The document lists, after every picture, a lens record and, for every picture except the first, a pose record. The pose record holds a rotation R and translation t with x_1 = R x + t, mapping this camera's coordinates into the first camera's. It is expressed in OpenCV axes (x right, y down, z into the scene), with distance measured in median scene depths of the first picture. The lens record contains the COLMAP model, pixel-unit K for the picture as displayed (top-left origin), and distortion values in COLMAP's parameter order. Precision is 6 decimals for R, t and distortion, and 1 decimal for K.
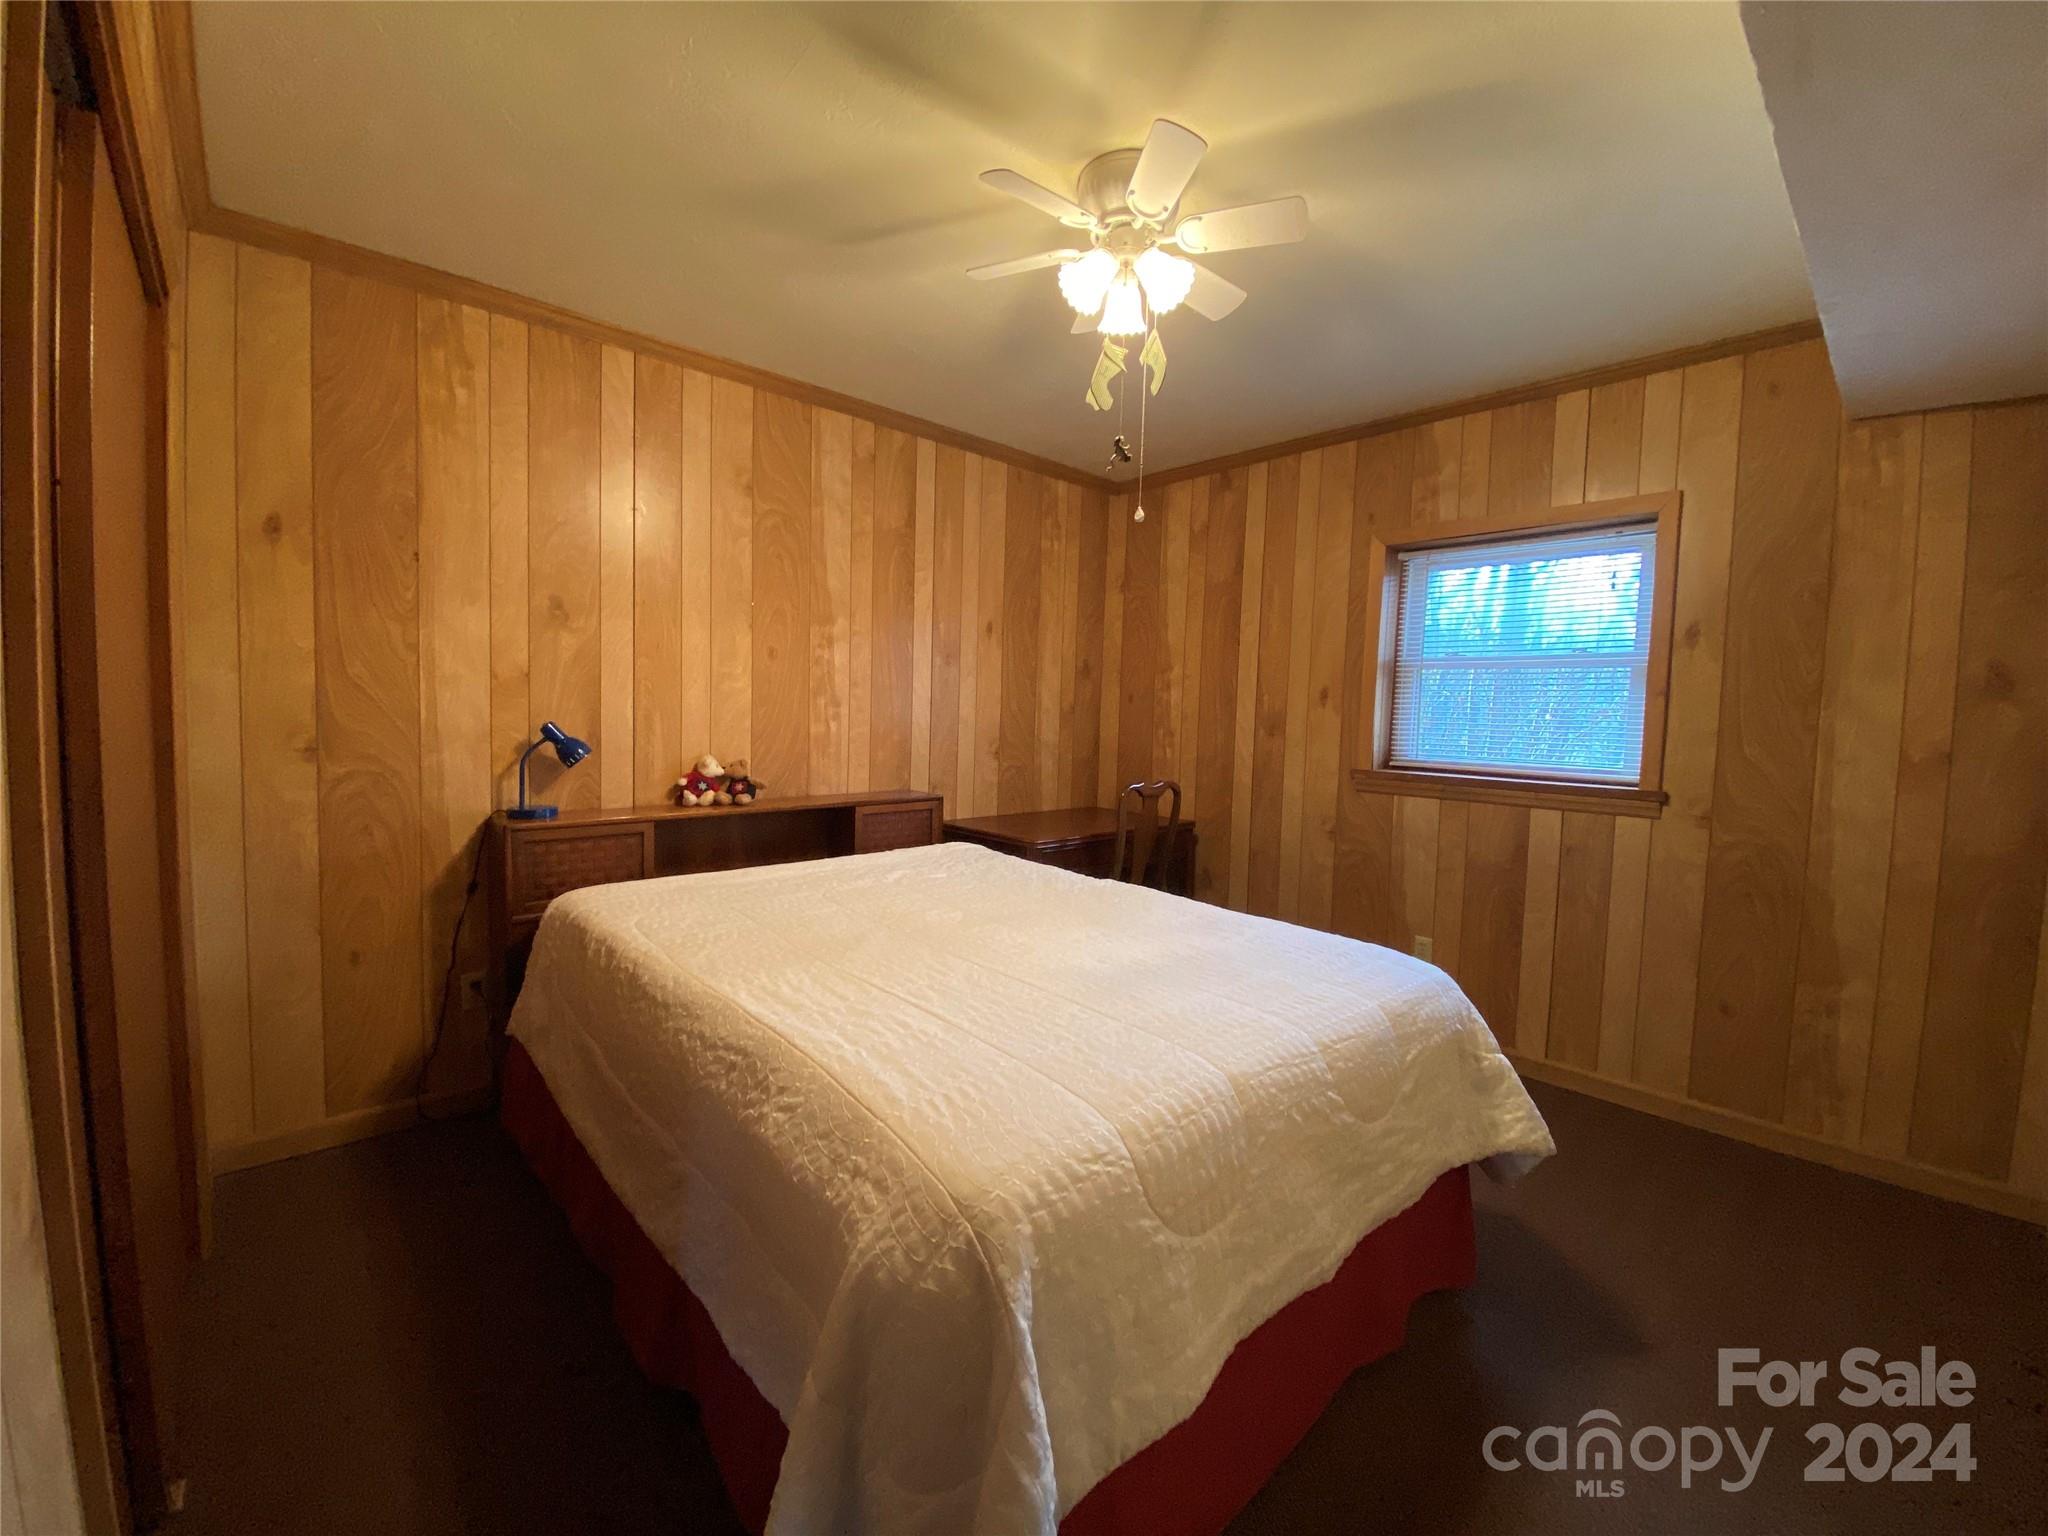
lens RADIAL K [[823.8, 0, 1027.3], [0, 823.8, 762.6], [0, 0, 1]] dist [0.030453, -0.027260]
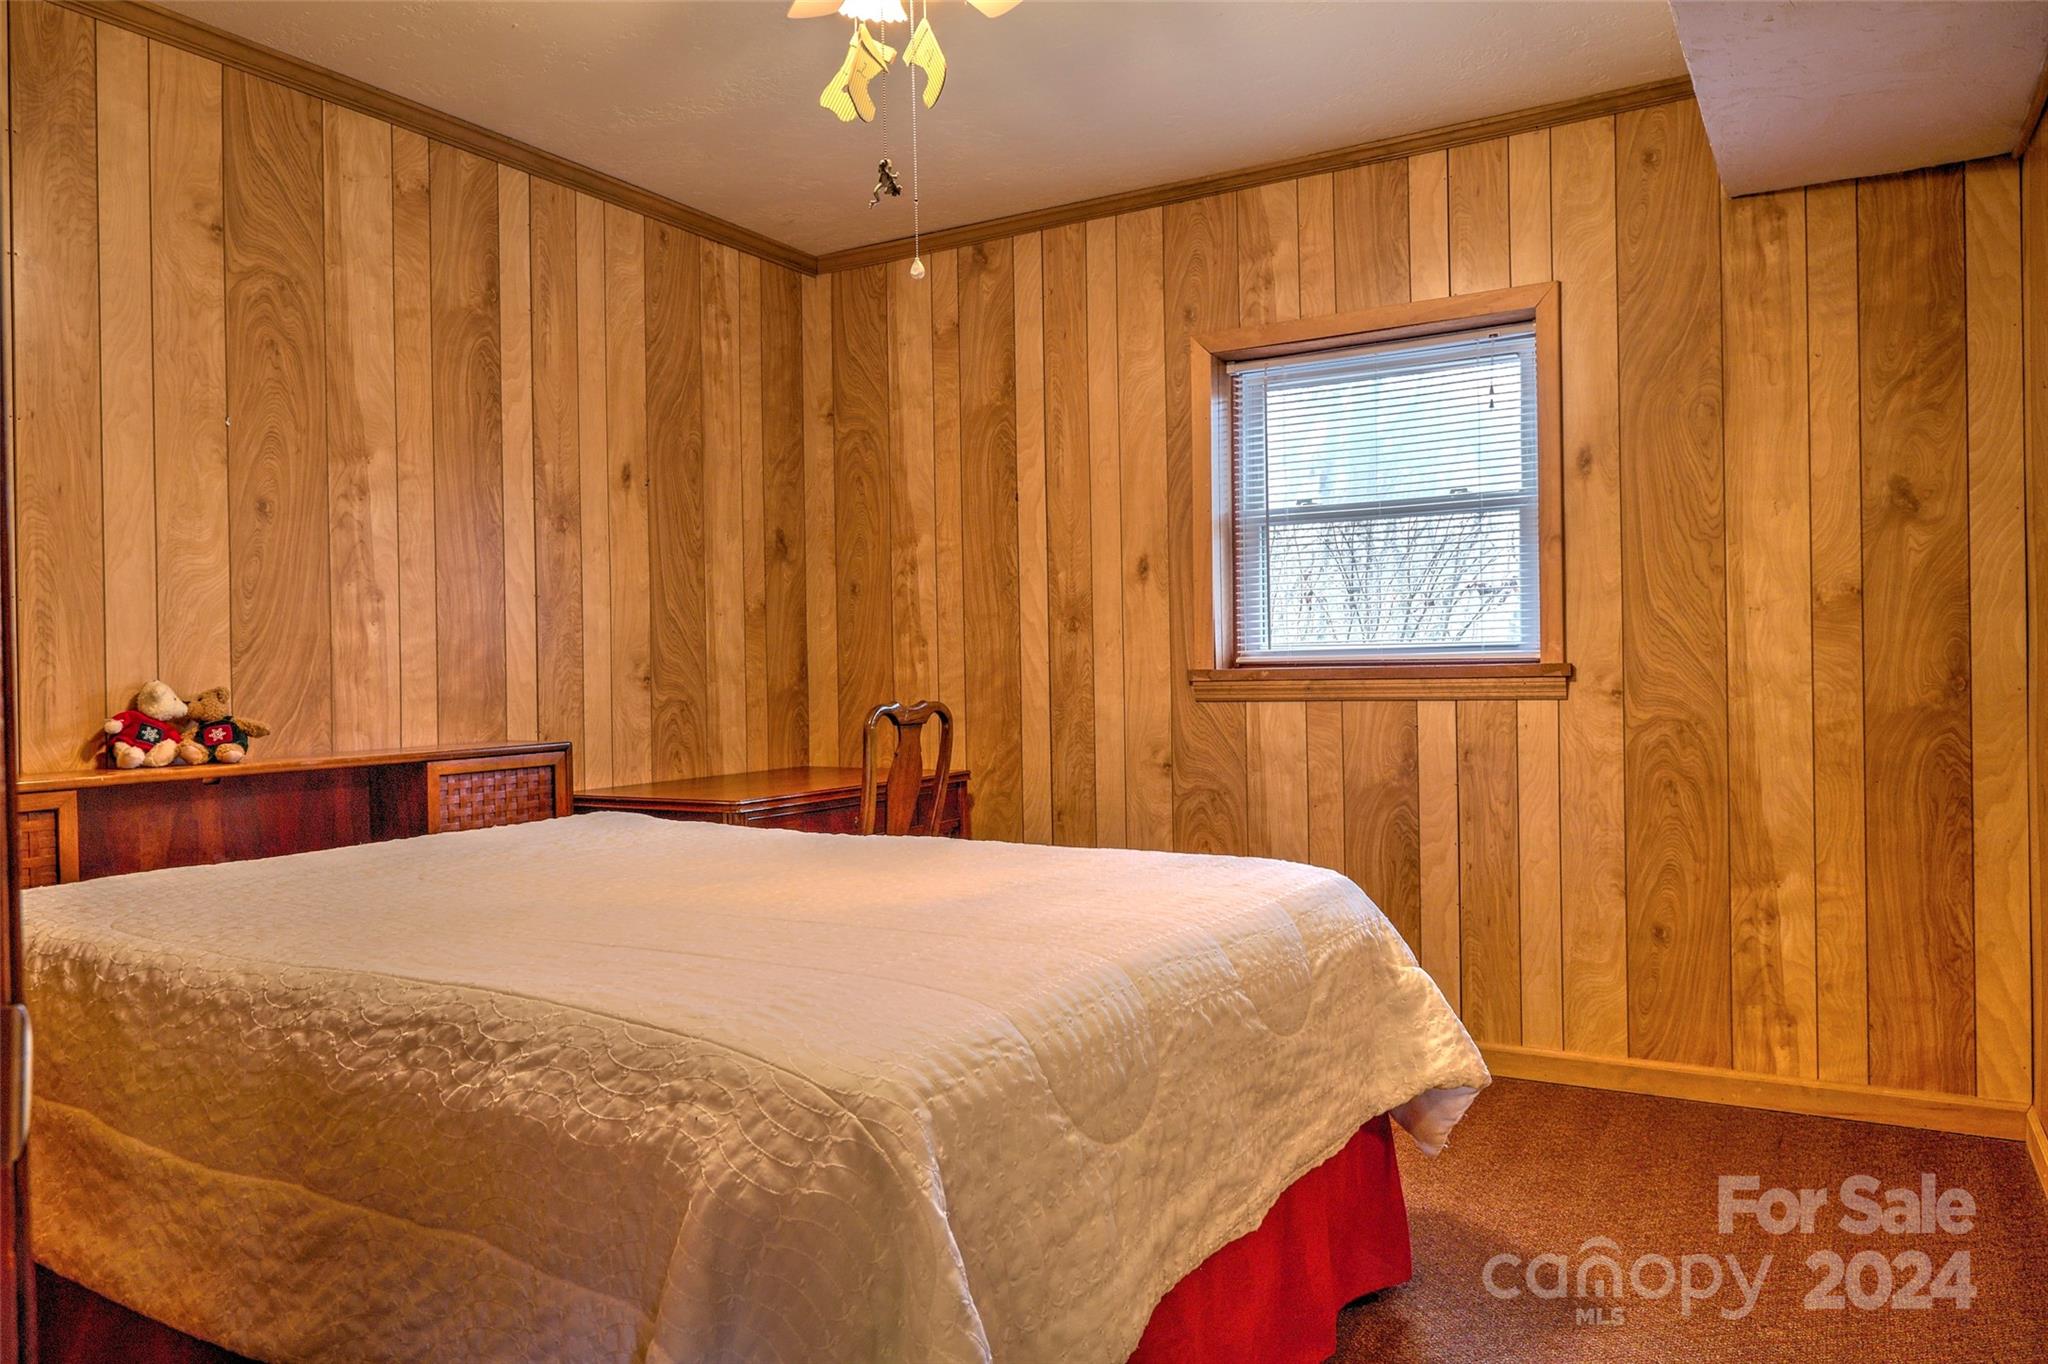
lens RADIAL K [[1399.8, 0, 1025.3], [0, 1399.8, 678.4], [0, 0, 1]] dist [0.002661, -0.006456]
pose [[0.957632, -0.046270, 0.284252, -0.082641], [0.061536, 0.997090, -0.045008, 0.067973], [-0.281342, 0.060593, 0.957693, -0.096889]]
